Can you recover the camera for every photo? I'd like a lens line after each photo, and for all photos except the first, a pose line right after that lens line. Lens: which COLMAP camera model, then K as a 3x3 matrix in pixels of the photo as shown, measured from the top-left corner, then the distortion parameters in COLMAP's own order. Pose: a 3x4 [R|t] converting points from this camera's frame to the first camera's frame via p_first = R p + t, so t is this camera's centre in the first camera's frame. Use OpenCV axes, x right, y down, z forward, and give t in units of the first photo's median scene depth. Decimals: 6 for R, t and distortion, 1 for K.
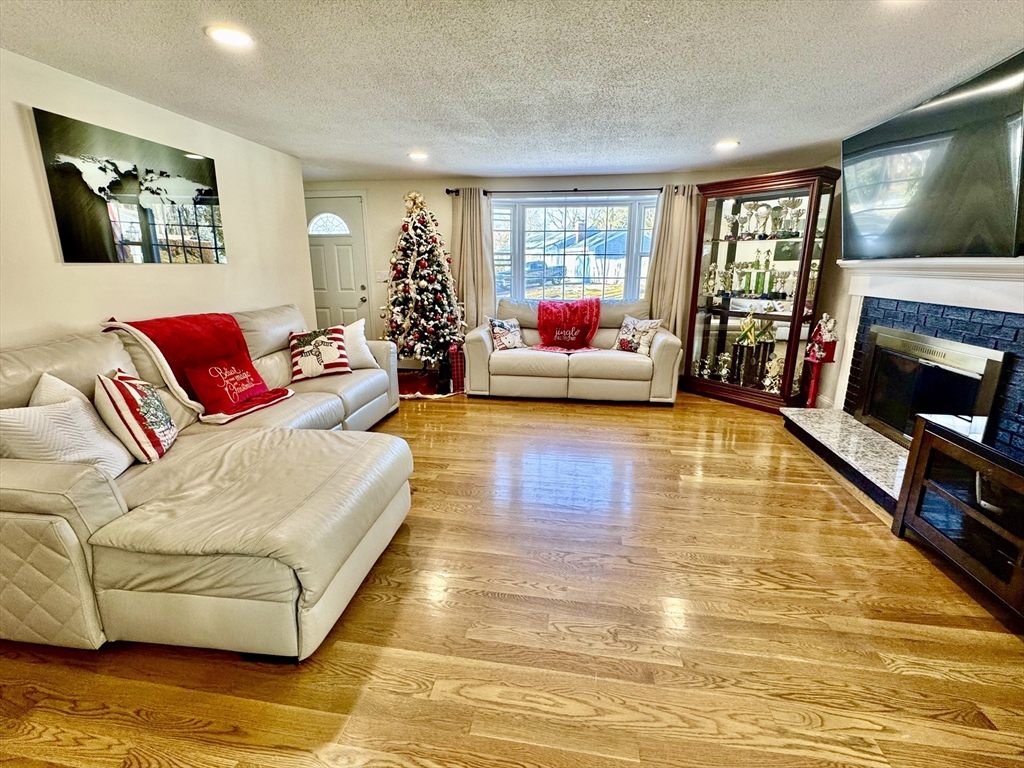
lens RADIAL K [[469.2, 0, 510.4], [0, 469.2, 382.1], [0, 0, 1]] dist [0.002238, 0.000457]
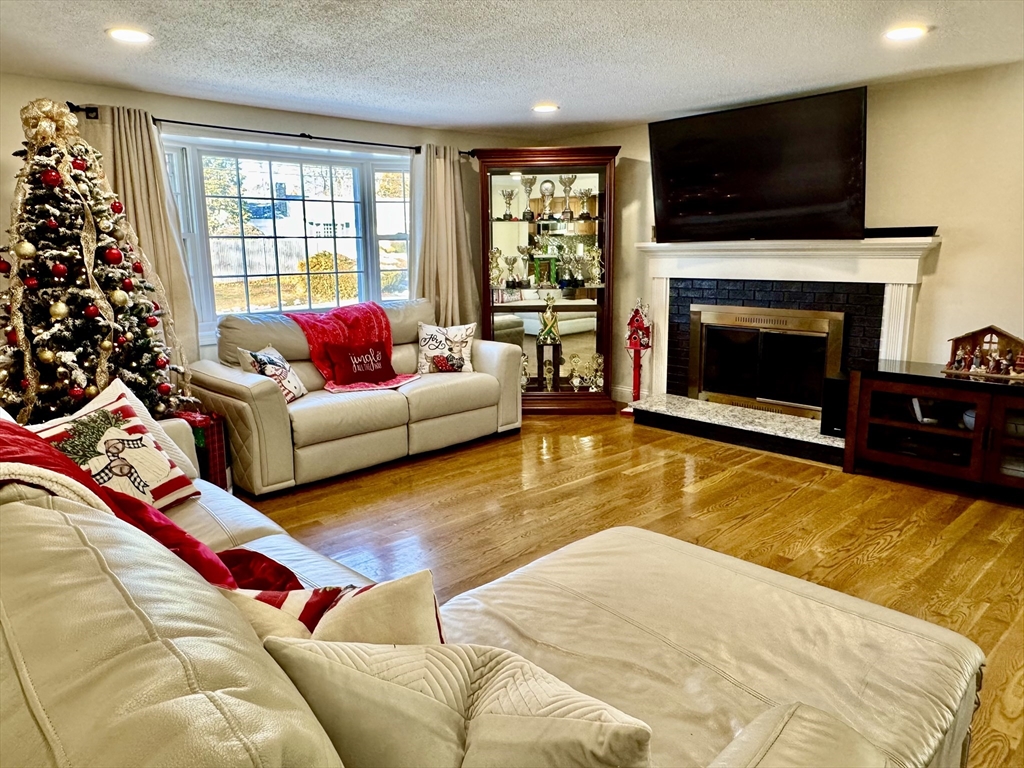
lens RADIAL K [[716.7, 0, 511.4], [0, 716.7, 385.1], [0, 0, 1]] dist [0.001695, 0.001419]
pose [[0.606119, -0.159735, 0.779169, -0.560513], [0.207465, 0.977465, 0.038999, -0.071983], [-0.767840, 0.138012, 0.625599, 0.265468]]
